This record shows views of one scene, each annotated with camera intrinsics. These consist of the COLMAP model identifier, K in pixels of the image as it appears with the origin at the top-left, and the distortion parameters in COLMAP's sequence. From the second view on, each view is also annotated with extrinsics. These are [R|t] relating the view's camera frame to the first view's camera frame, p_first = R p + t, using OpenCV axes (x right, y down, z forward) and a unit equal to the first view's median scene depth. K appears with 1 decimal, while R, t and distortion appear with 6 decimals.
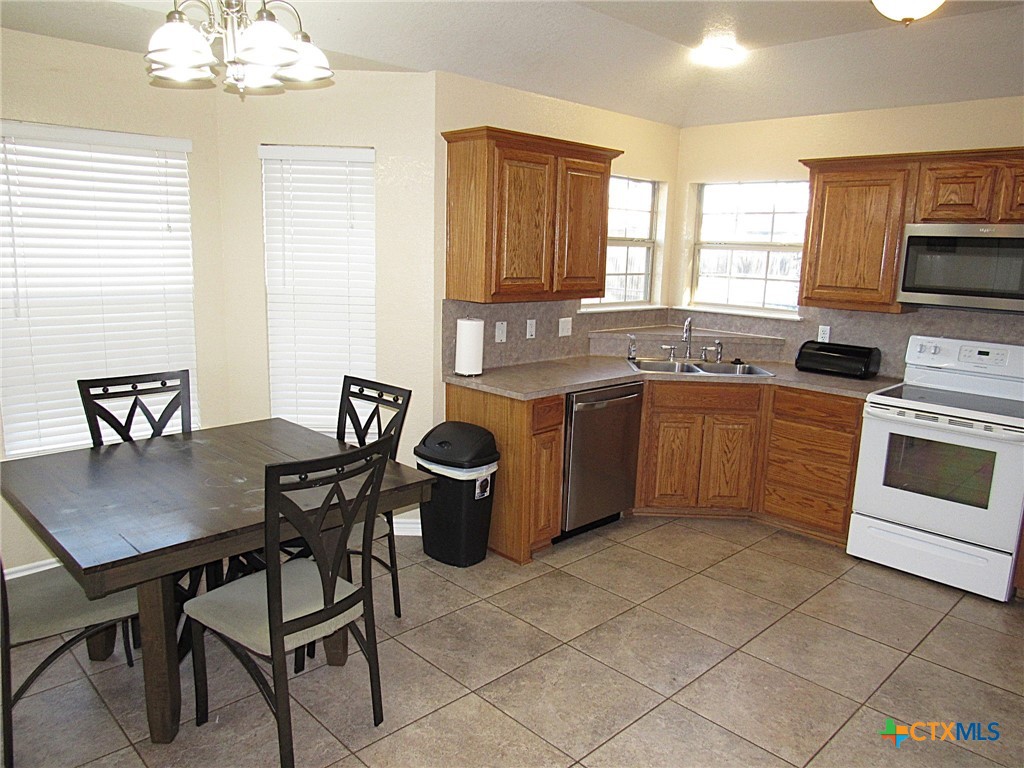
lens RADIAL K [[730.6, 0, 513.4], [0, 730.6, 385.1], [0, 0, 1]] dist [-0.030805, 0.005644]
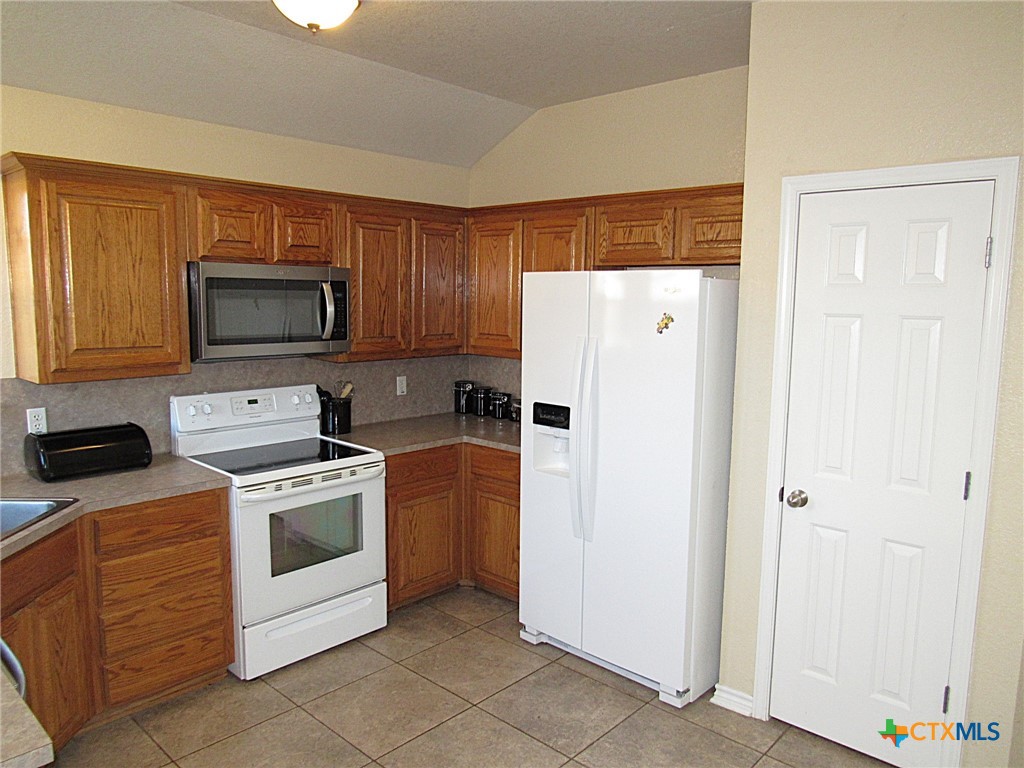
lens RADIAL K [[730.6, 0, 513.4], [0, 730.6, 385.1], [0, 0, 1]] dist [-0.030805, 0.005644]
pose [[-0.054833, -0.152969, 0.986709, -0.273569], [0.169260, 0.972470, 0.160167, -0.152139], [-0.984045, 0.175793, -0.027432, 0.667221]]
